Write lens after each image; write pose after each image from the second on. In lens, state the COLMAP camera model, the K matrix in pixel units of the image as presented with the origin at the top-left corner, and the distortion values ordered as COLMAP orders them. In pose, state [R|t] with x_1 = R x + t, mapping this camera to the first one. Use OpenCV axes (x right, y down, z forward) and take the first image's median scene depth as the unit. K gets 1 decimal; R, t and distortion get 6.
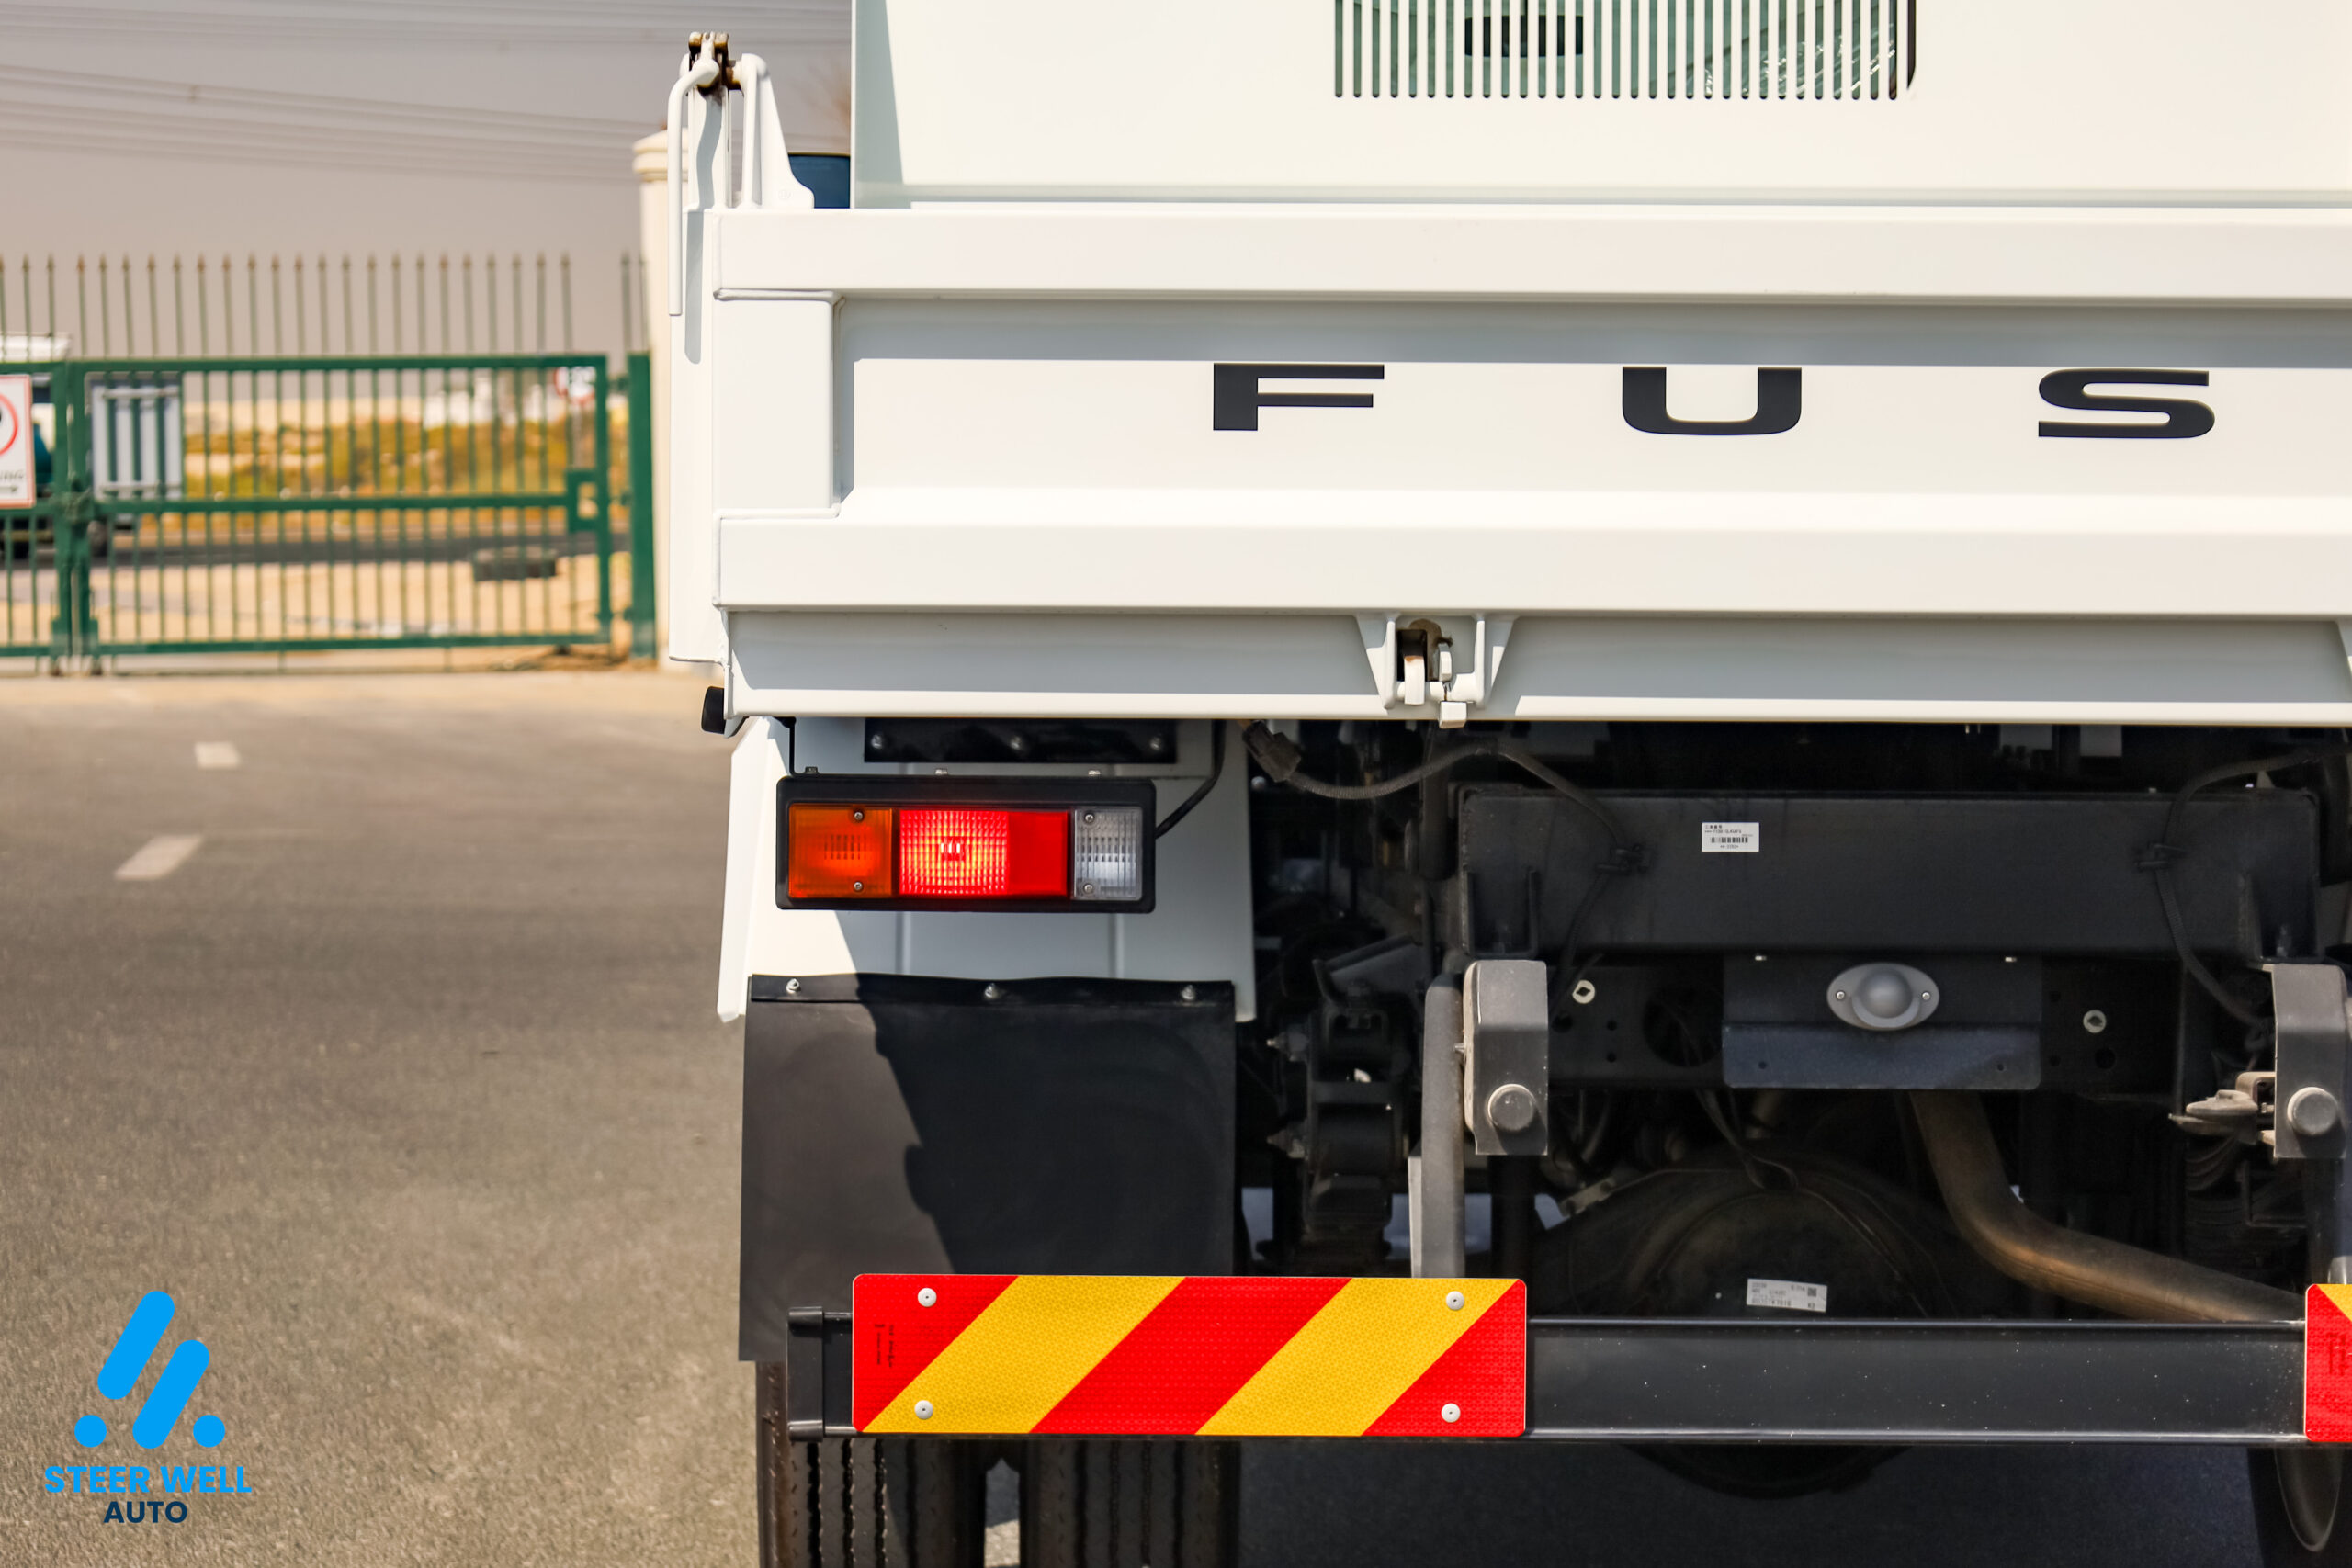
lens RADIAL K [[6532.5, 0, 1176.0], [0, 6532.5, 784.0], [0, 0, 1]] dist [-0.111673, 1.513199]
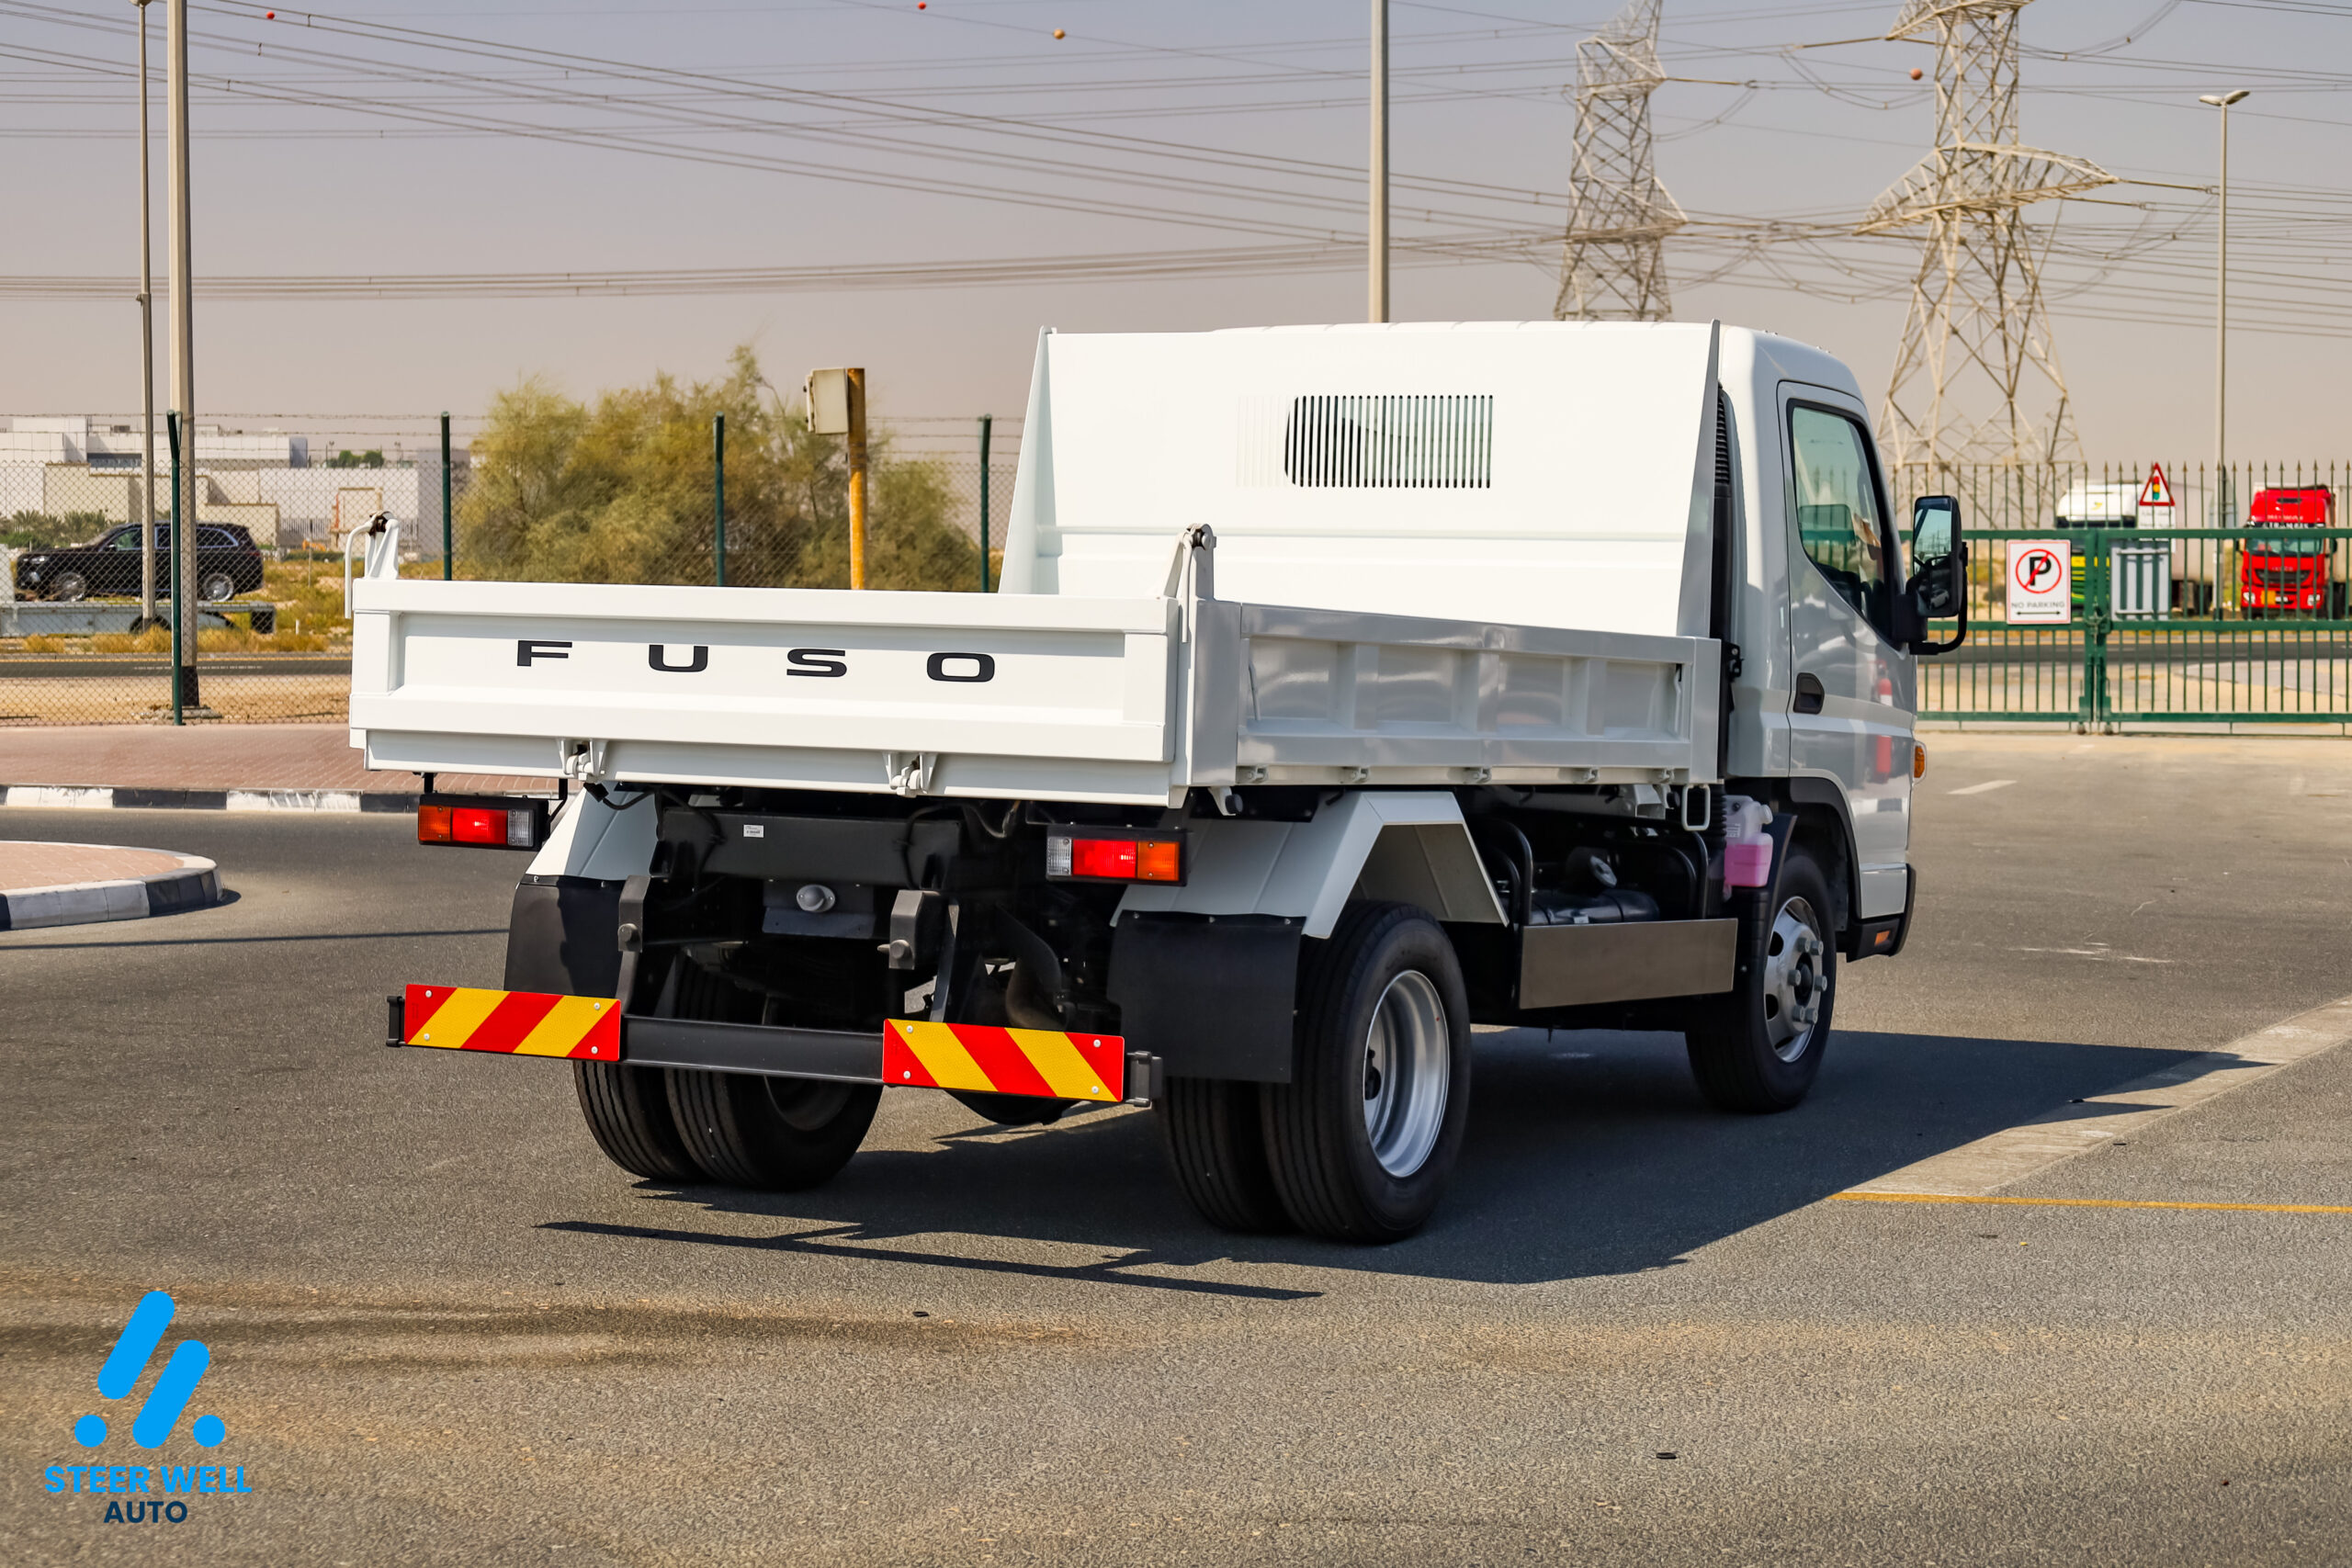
lens RADIAL K [[4570.7, 0, 1176.0], [0, 4570.7, 784.0], [0, 0, 1]] dist [0.033542, -0.254197]
pose [[0.887771, 0.032176, -0.459159, 1.041444], [-0.033455, 0.999426, 0.005351, -0.024804], [0.459068, 0.010611, 0.888338, -0.481551]]
